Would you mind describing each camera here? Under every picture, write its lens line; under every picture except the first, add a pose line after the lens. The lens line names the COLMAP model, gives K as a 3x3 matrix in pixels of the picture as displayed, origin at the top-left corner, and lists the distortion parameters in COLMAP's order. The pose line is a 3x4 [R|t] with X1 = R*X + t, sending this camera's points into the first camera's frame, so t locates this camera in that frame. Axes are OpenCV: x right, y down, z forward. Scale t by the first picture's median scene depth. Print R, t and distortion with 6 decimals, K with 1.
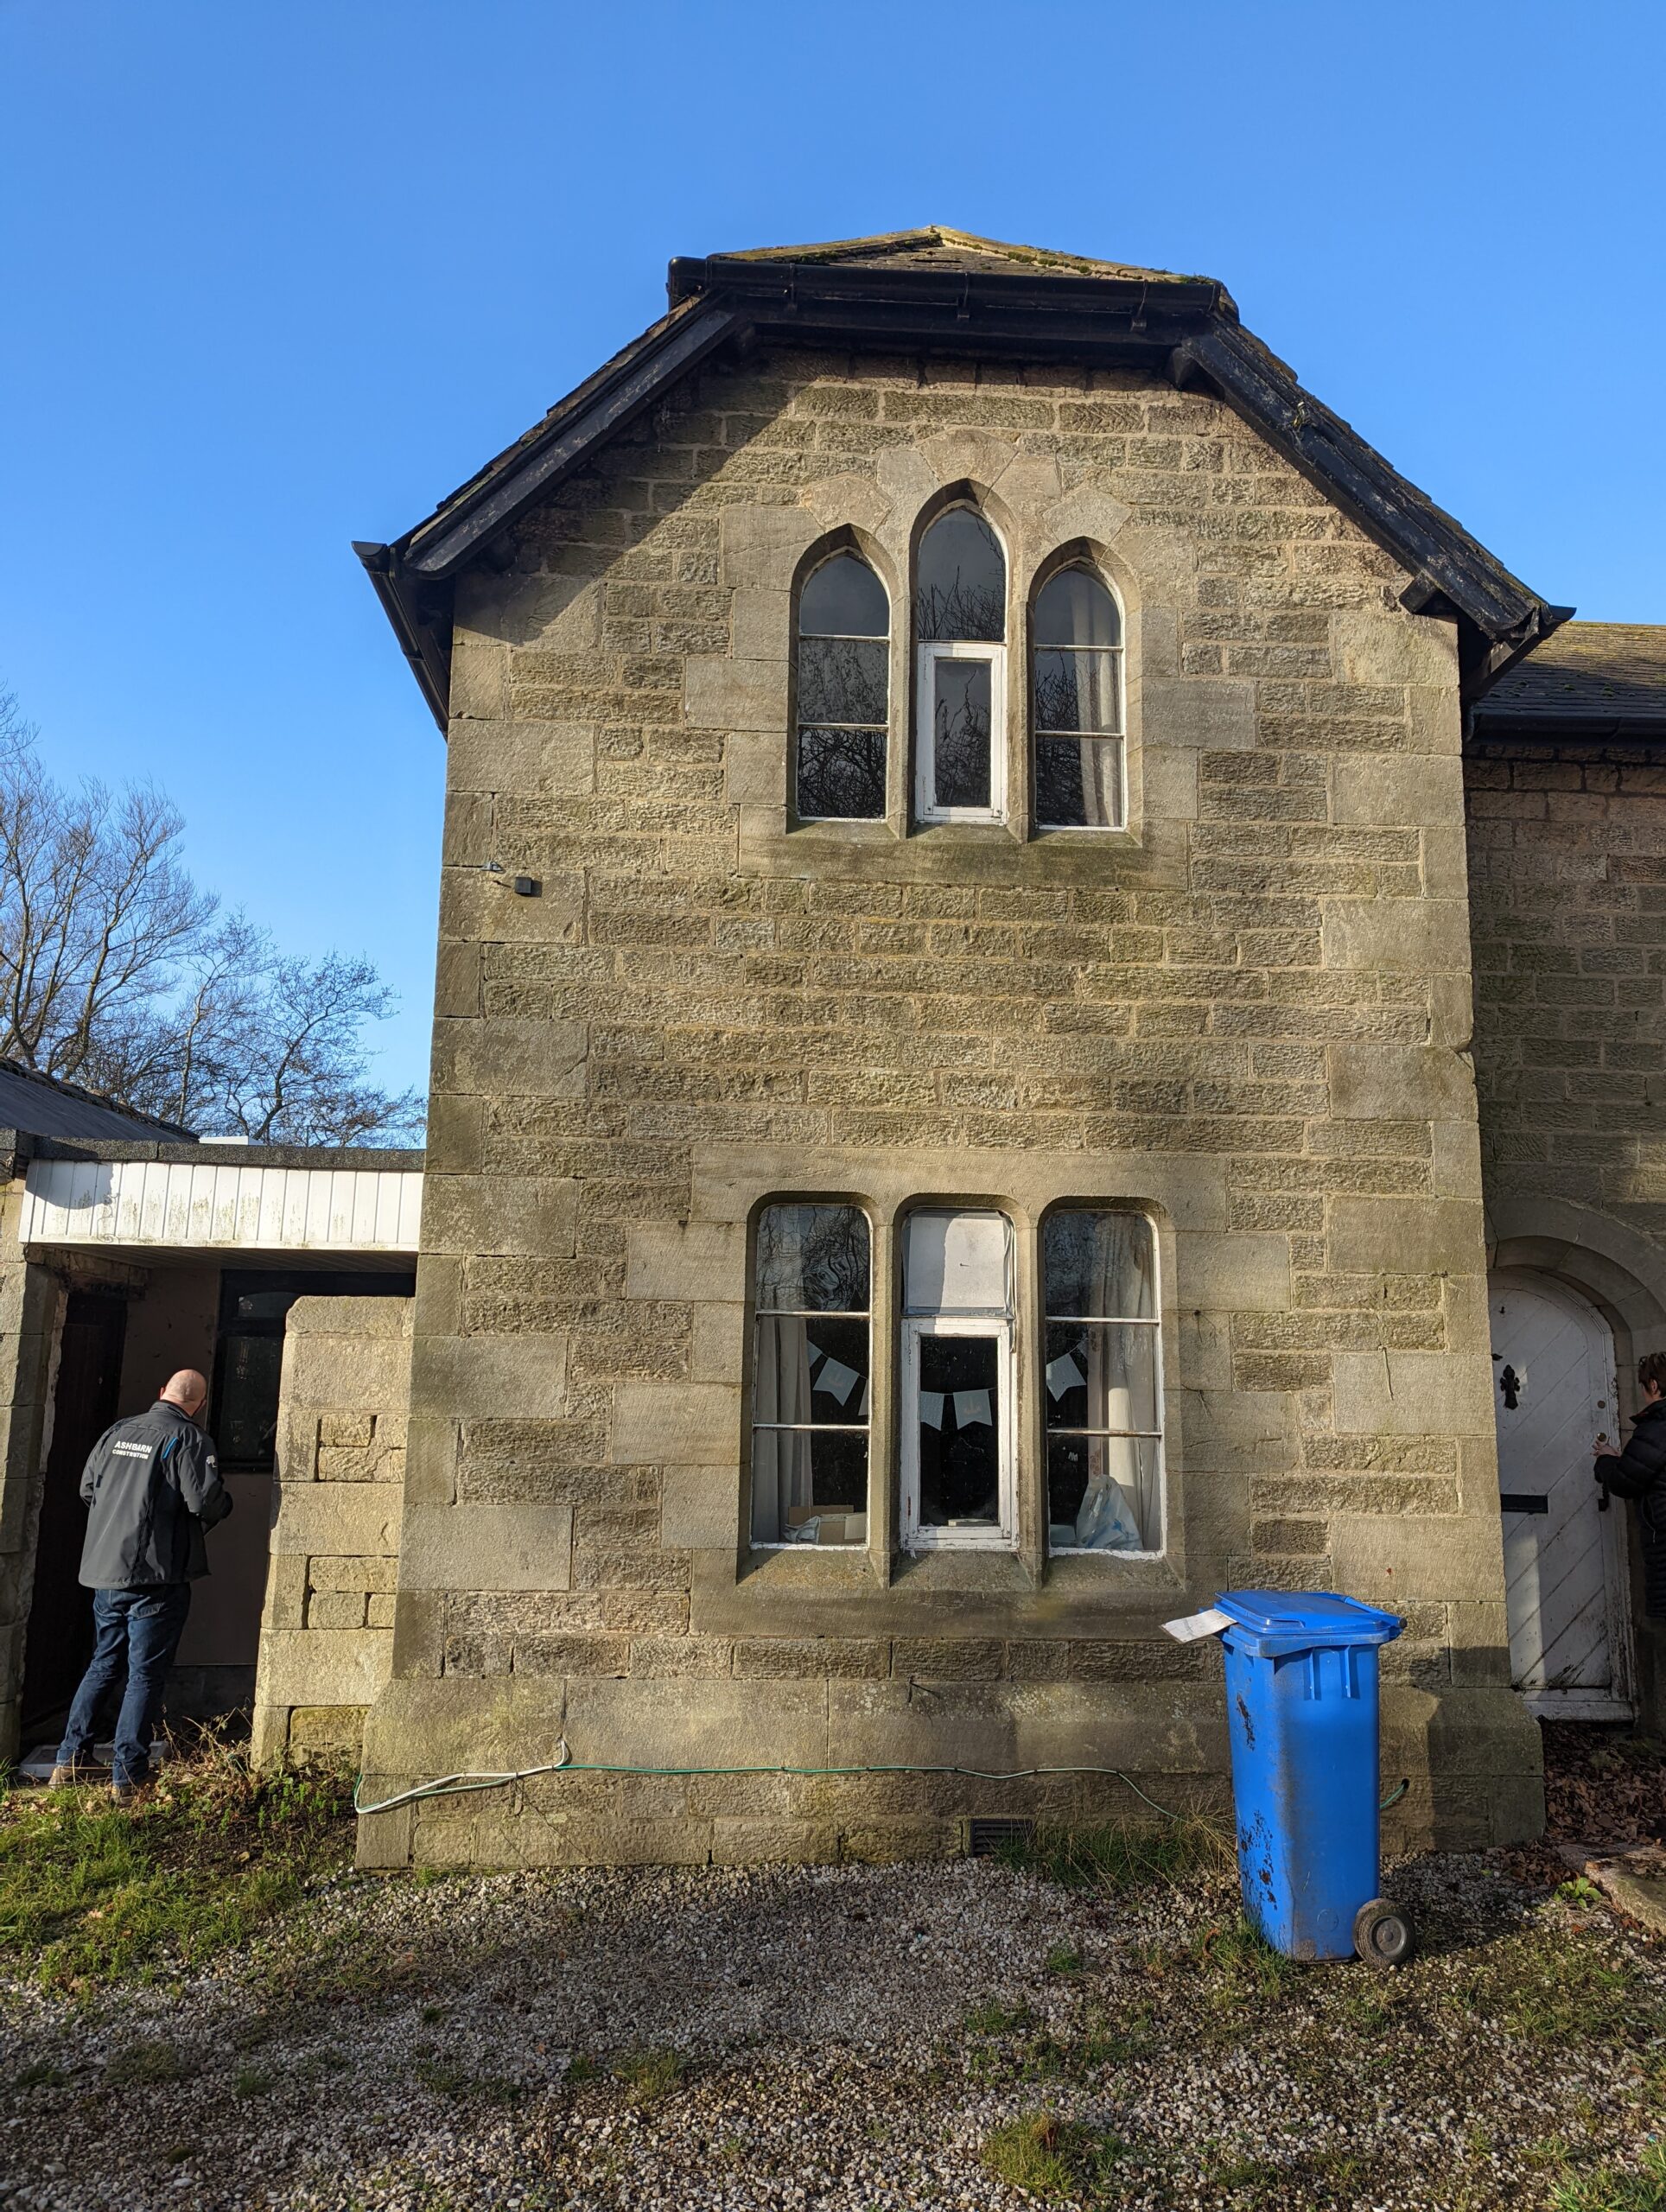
lens RADIAL K [[1572.2, 0, 874.1], [0, 1572.2, 1112.7], [0, 0, 1]] dist [0.037072, 0.089261]
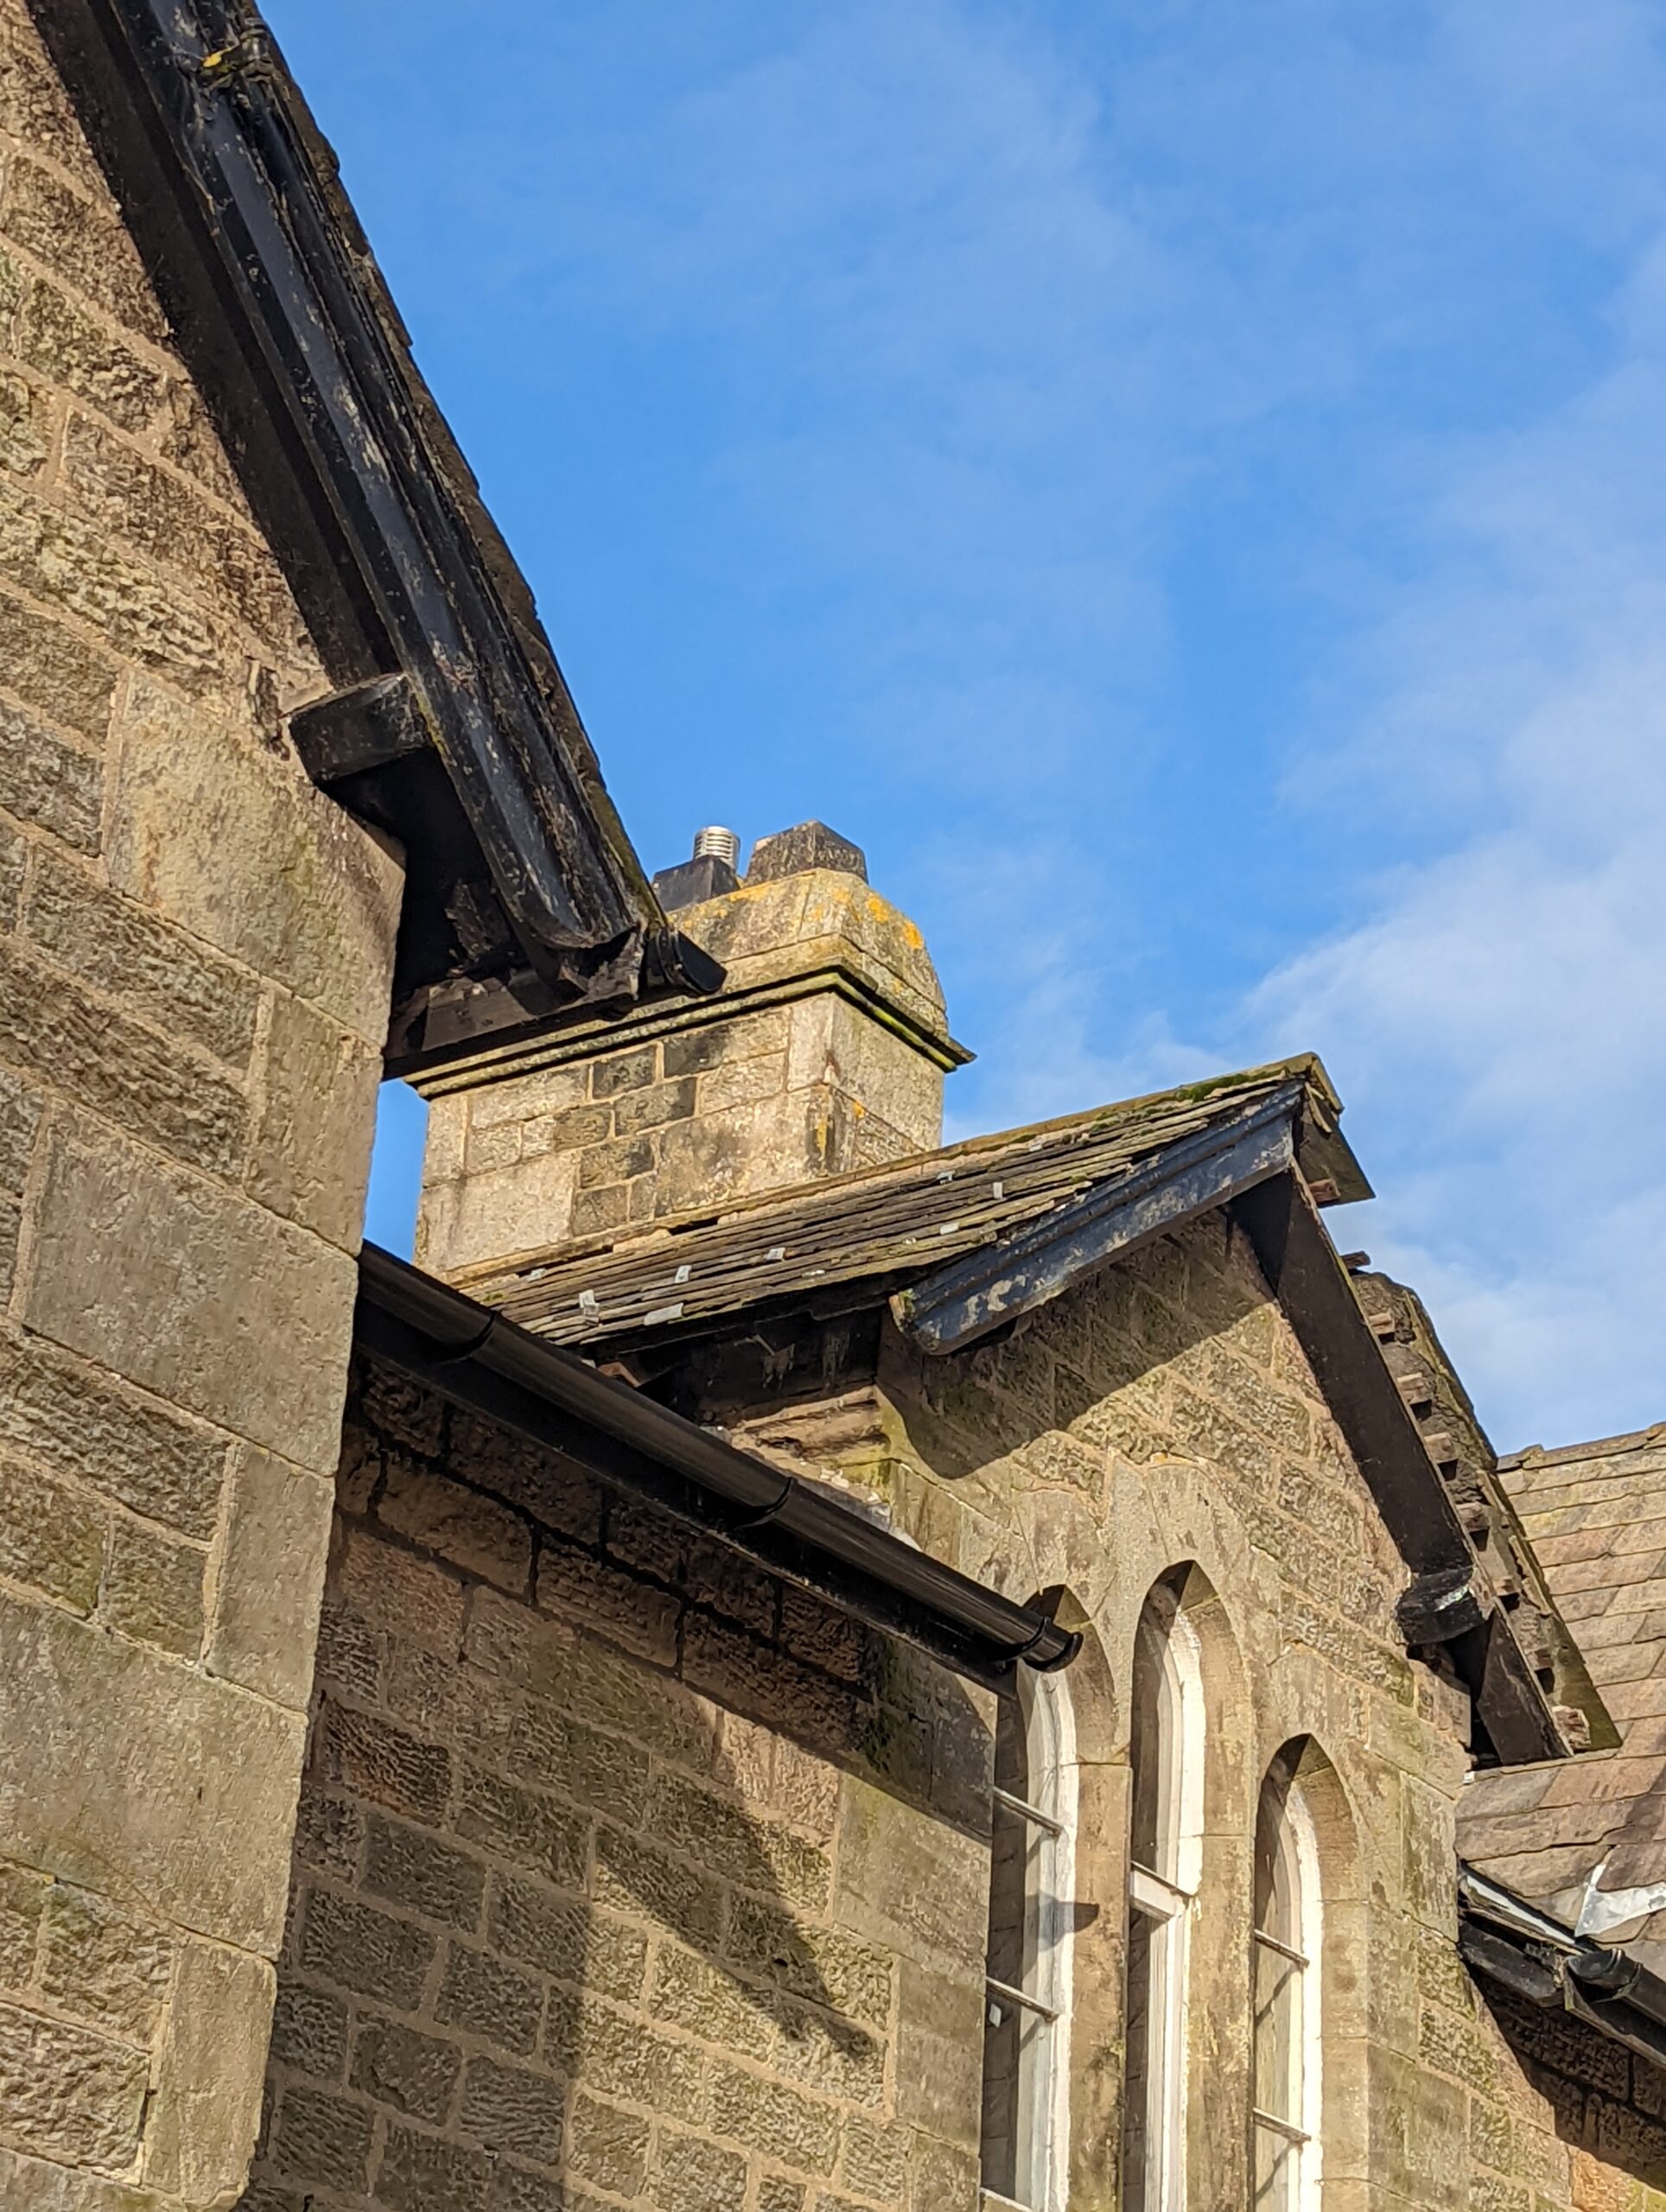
lens RADIAL K [[4626.8, 0, 911.4], [0, 4626.8, 1130.2], [0, 0, 1]] dist [0.277869, -1.428713]
pose [[0.628329, 0.362763, 0.688190, -0.195900], [-0.166779, 0.926868, -0.336304, 0.039131], [-0.759860, 0.096534, 0.642879, 0.331541]]
